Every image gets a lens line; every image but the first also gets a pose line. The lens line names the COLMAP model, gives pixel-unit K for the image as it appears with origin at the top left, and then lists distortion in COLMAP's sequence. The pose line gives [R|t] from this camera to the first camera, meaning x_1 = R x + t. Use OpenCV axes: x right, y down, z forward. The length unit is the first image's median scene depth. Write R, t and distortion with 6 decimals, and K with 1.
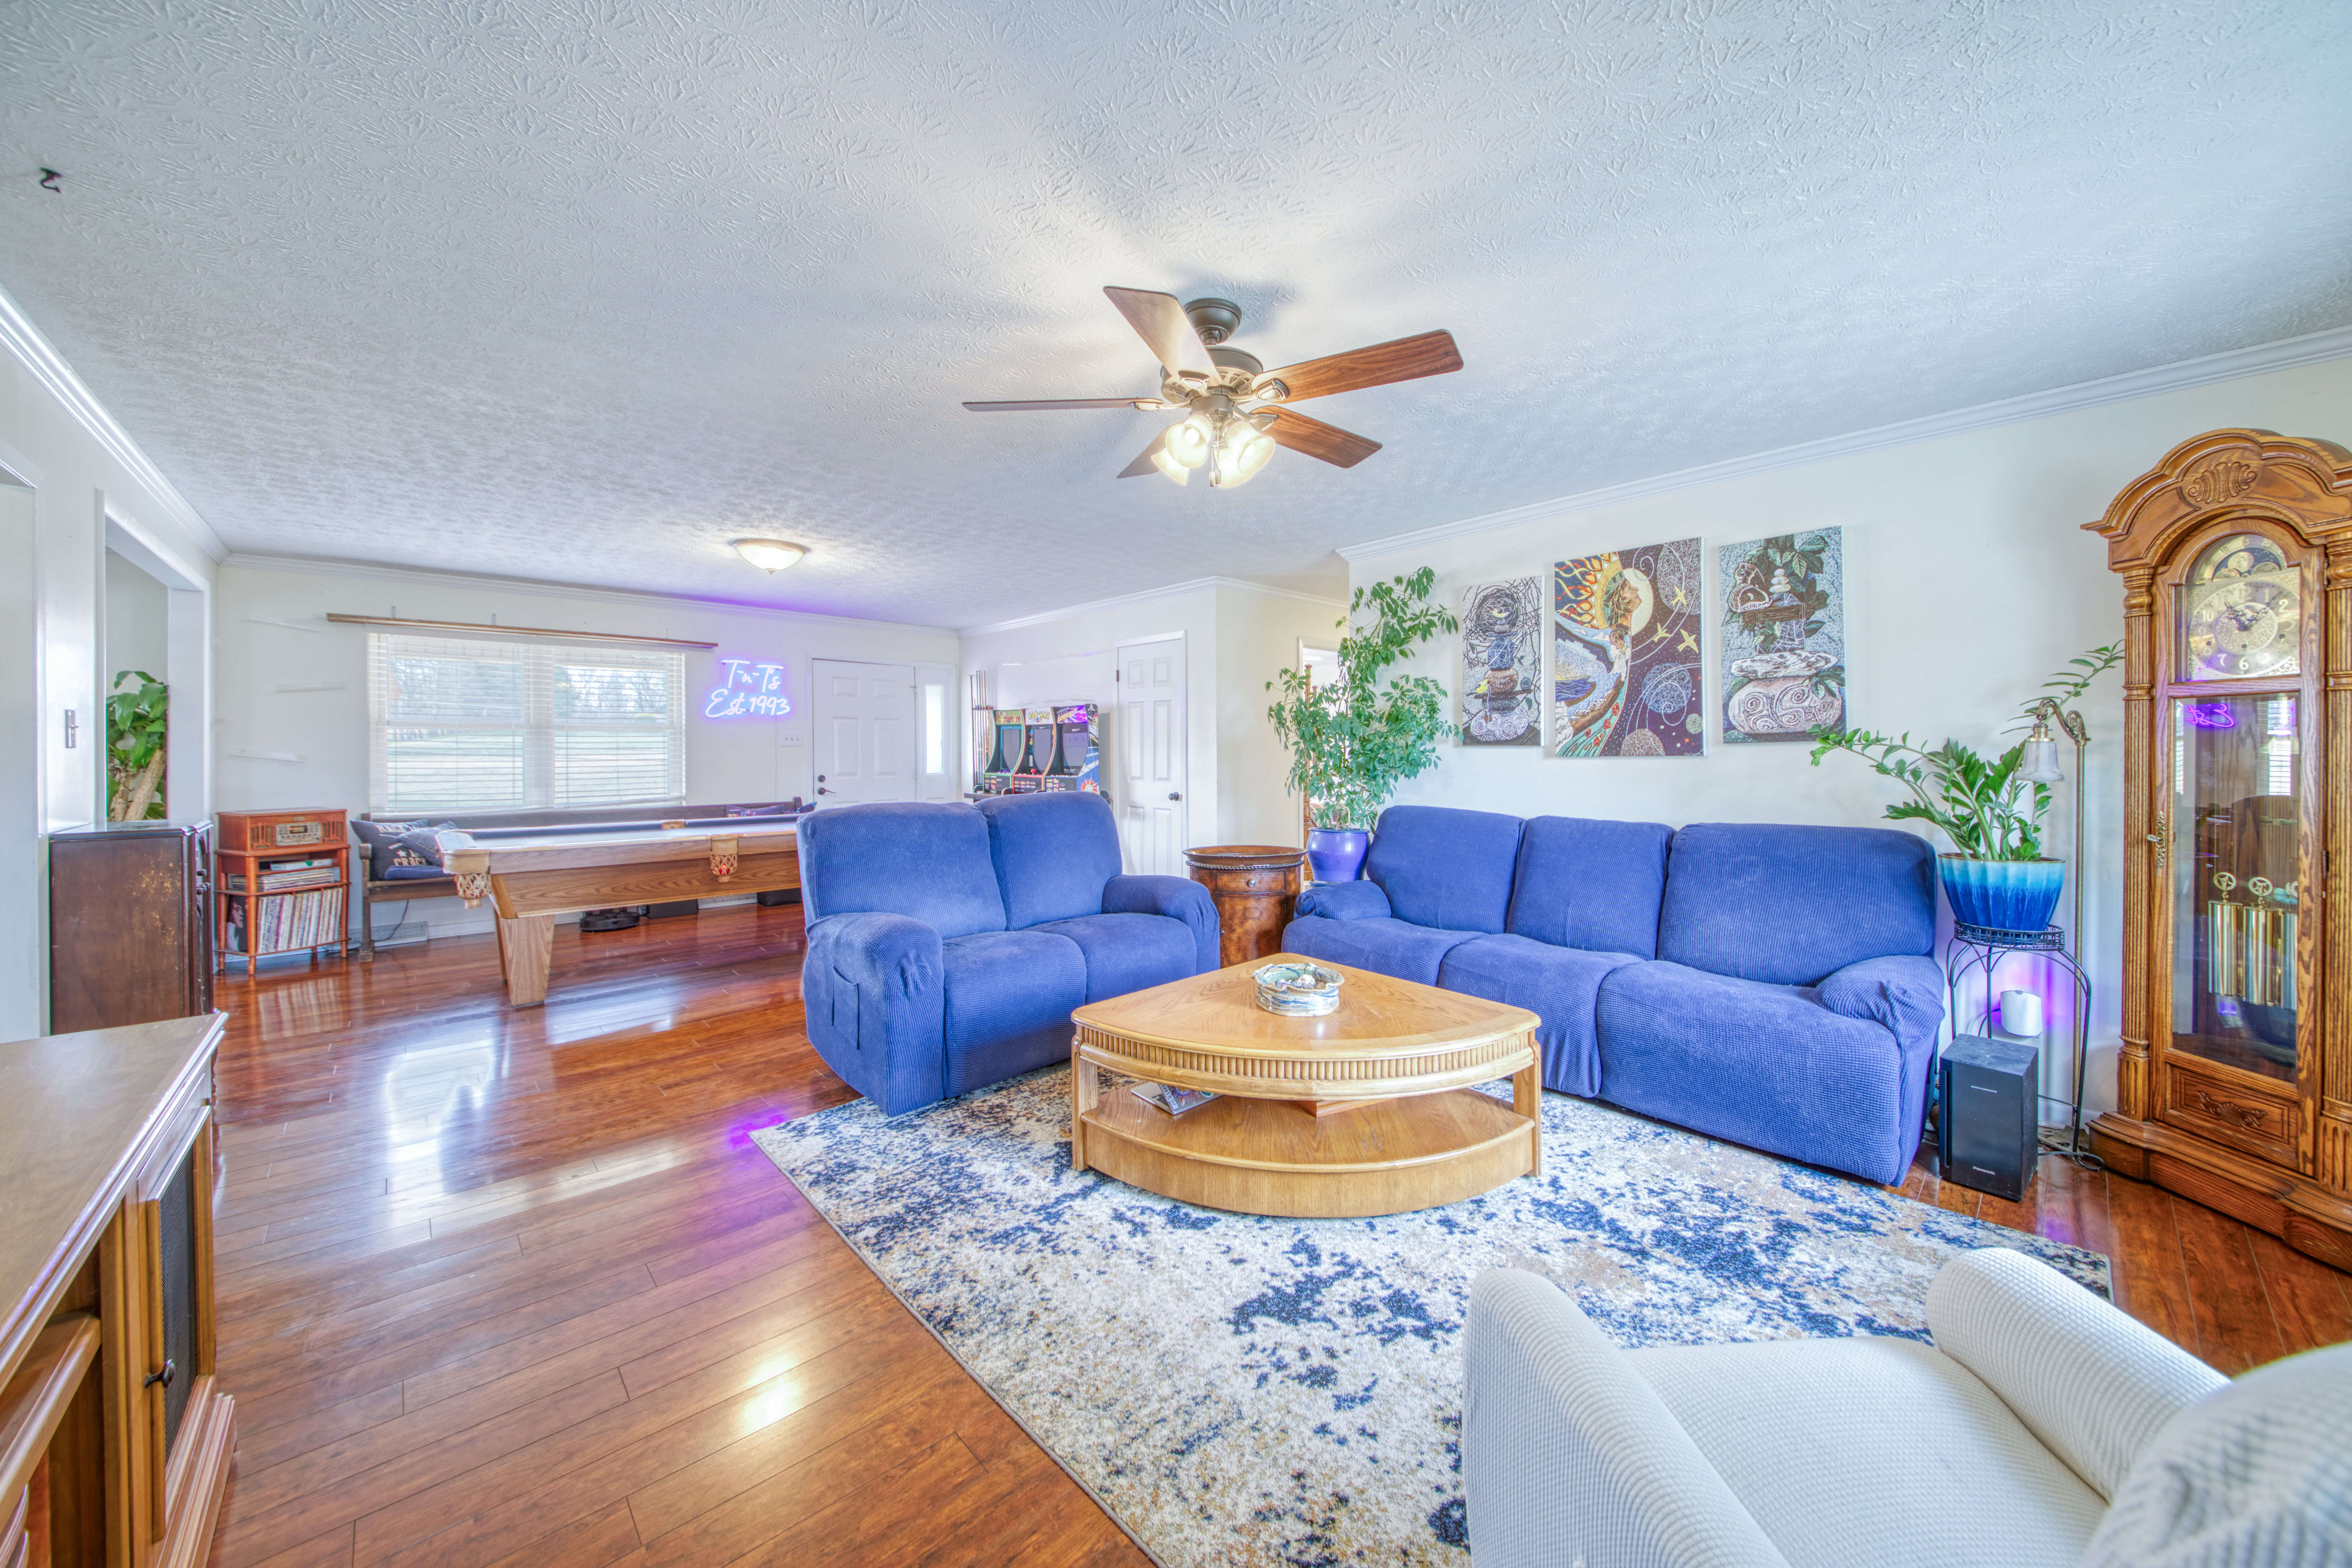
lens RADIAL K [[848.6, 0, 1201.6], [0, 848.6, 775.8], [0, 0, 1]] dist [0.056308, -0.000142]
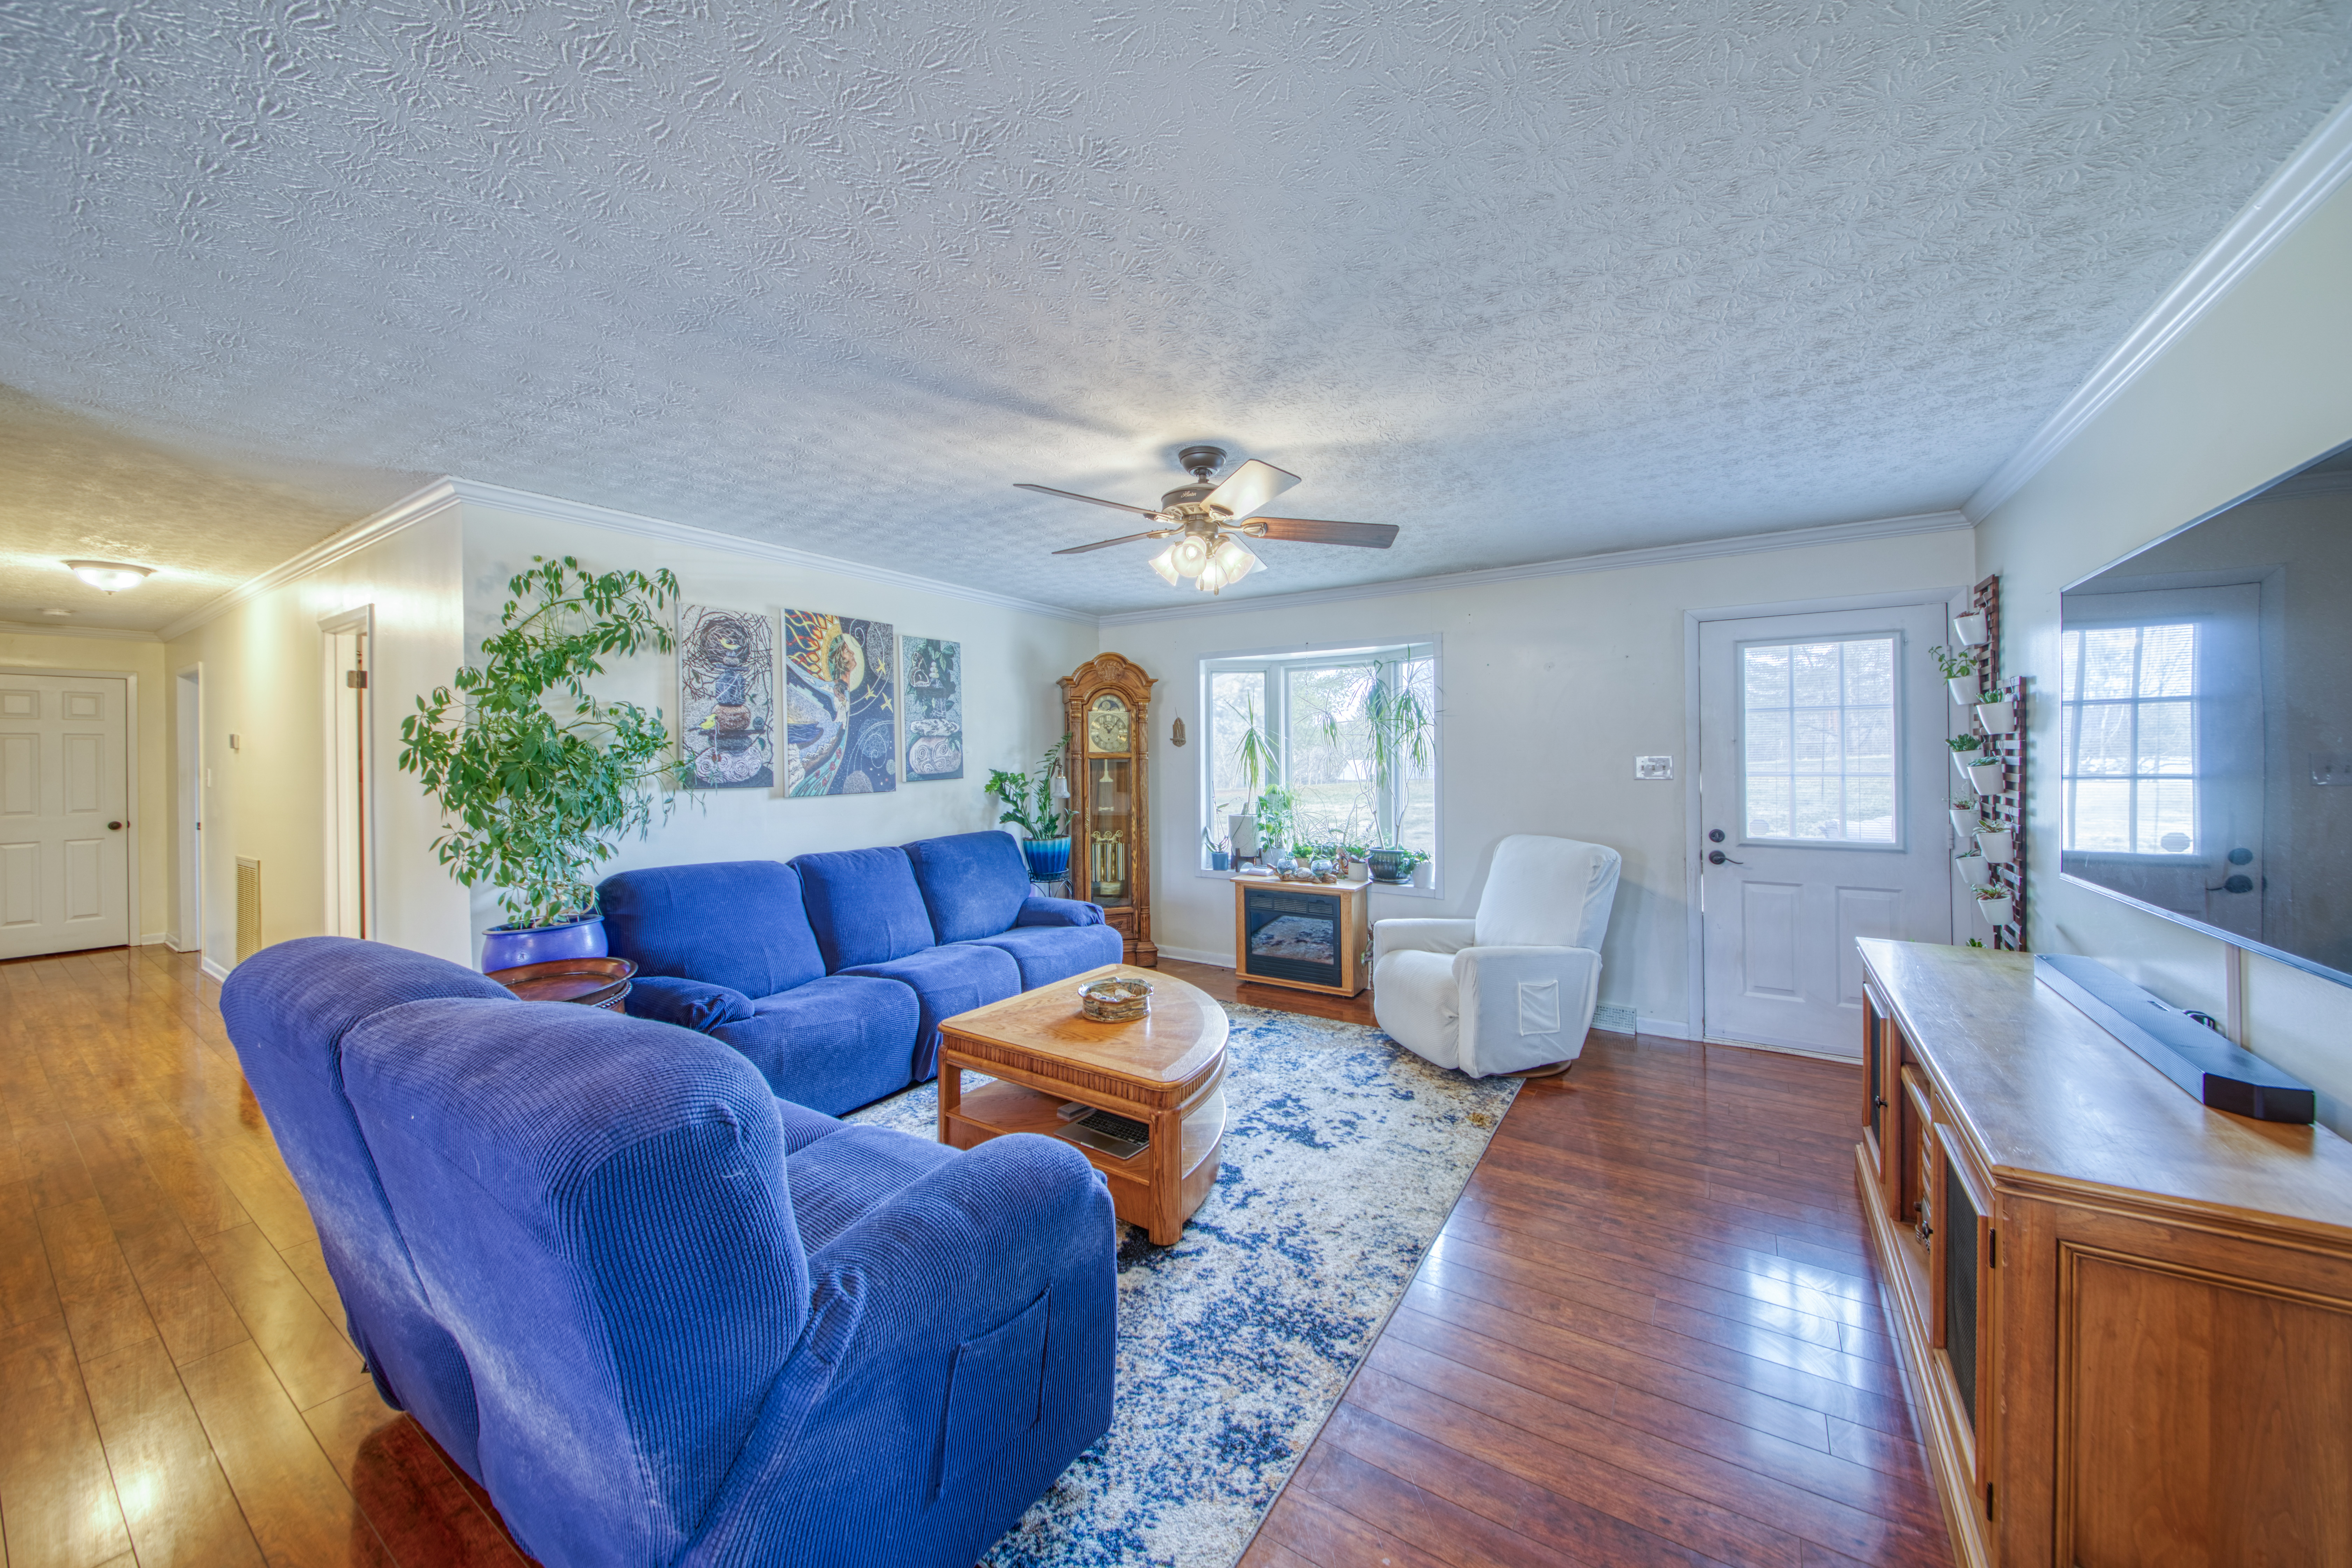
lens RADIAL K [[848.6, 0, 1201.6], [0, 848.6, 775.8], [0, 0, 1]] dist [0.056308, -0.000142]
pose [[-0.250289, -0.015001, 0.968055, -0.819364], [0.040940, 0.998822, 0.026062, -0.063725], [-0.967305, 0.046155, -0.249380, 0.906728]]
